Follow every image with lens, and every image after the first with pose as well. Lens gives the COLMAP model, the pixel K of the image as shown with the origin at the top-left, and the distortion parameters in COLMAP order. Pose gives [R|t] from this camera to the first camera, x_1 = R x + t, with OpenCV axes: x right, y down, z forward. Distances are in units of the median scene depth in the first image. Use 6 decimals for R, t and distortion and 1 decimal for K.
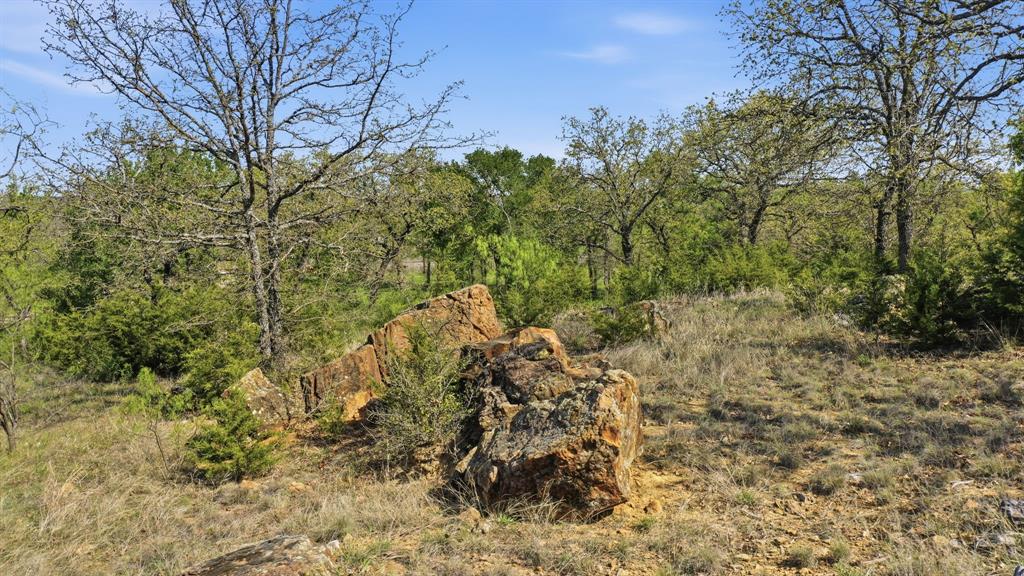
lens RADIAL K [[805.0, 0, 508.6], [0, 805.0, 285.7], [0, 0, 1]] dist [-0.015883, 0.009829]
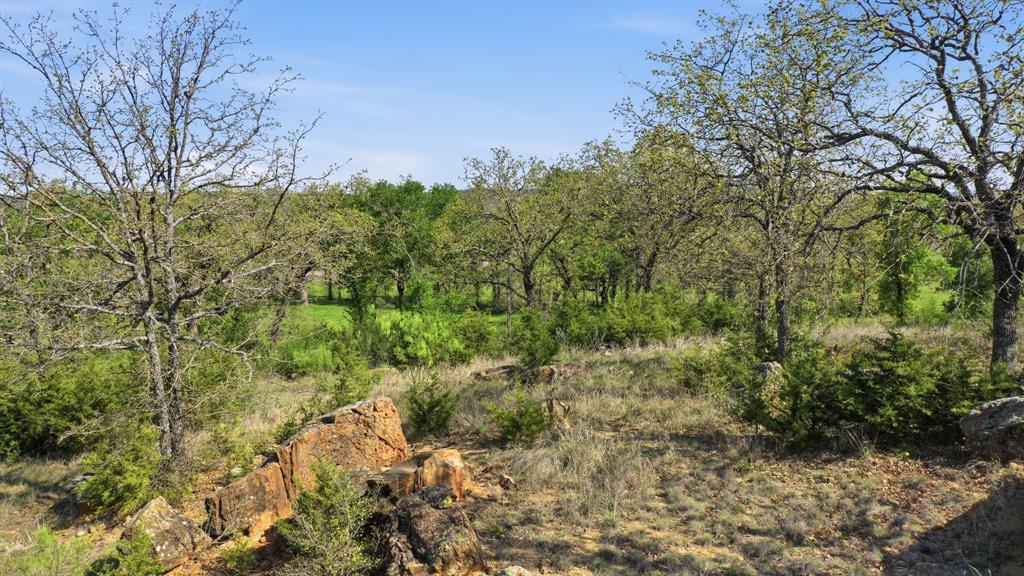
lens RADIAL K [[805.0, 0, 509.0], [0, 805.0, 285.2], [0, 0, 1]] dist [-0.015883, 0.009829]
pose [[0.992778, -0.007351, 0.119741, -0.000230], [0.007350, 0.999973, 0.000445, -0.144966], [-0.119741, 0.000438, 0.992805, -0.037542]]
